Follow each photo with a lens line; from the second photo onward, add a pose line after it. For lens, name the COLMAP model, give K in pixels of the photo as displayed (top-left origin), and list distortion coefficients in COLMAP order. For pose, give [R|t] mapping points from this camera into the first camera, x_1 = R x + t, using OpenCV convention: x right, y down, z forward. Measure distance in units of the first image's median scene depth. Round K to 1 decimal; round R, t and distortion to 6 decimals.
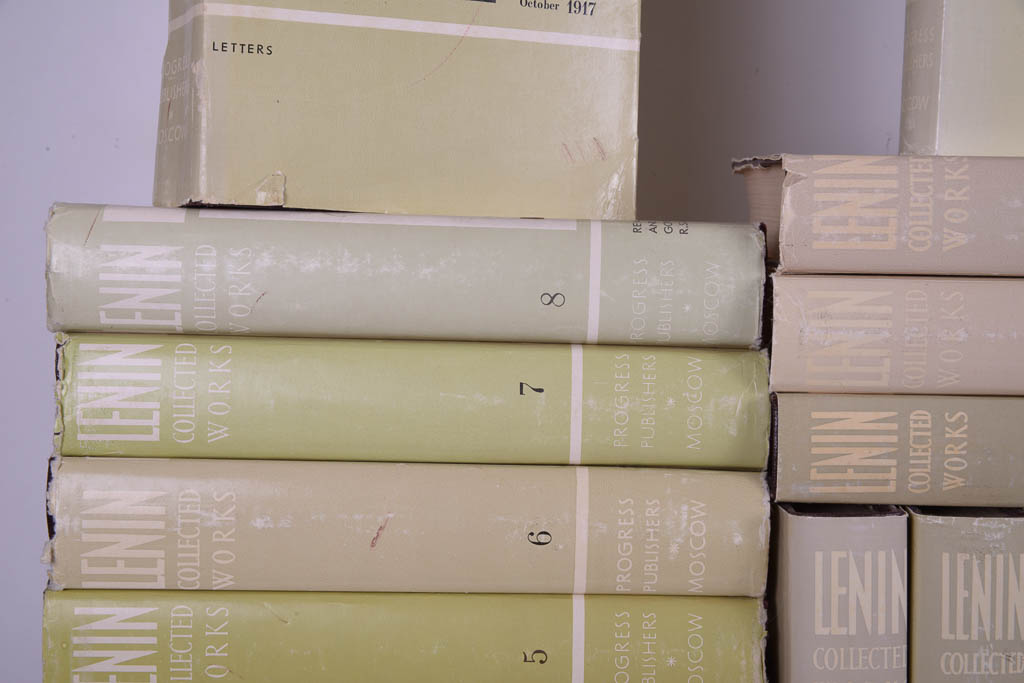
lens RADIAL K [[1723.6, 0, 515.9], [0, 1723.6, 342.5], [0, 0, 1]] dist [0.069913, 0.000000]
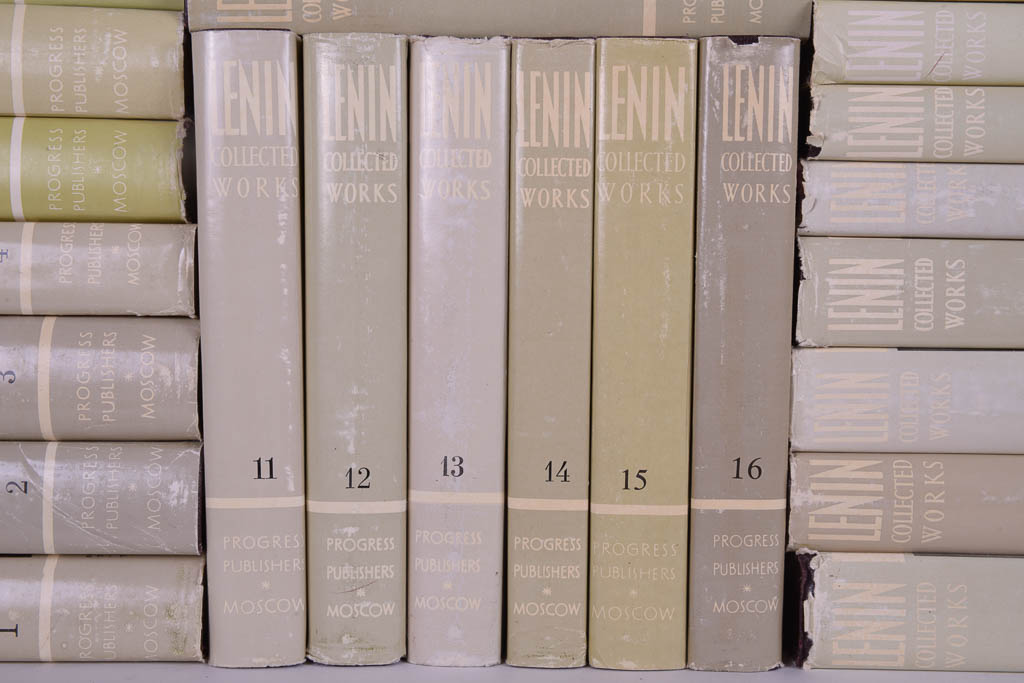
lens RADIAL K [[1568.2, 0, 510.6], [0, 1568.2, 347.8], [0, 0, 1]] dist [0.059831, 0.000000]
pose [[0.999928, -0.005215, 0.010790, 0.352595], [0.005470, 0.999702, -0.023782, 0.329552], [-0.010663, 0.023840, 0.999659, -0.044131]]
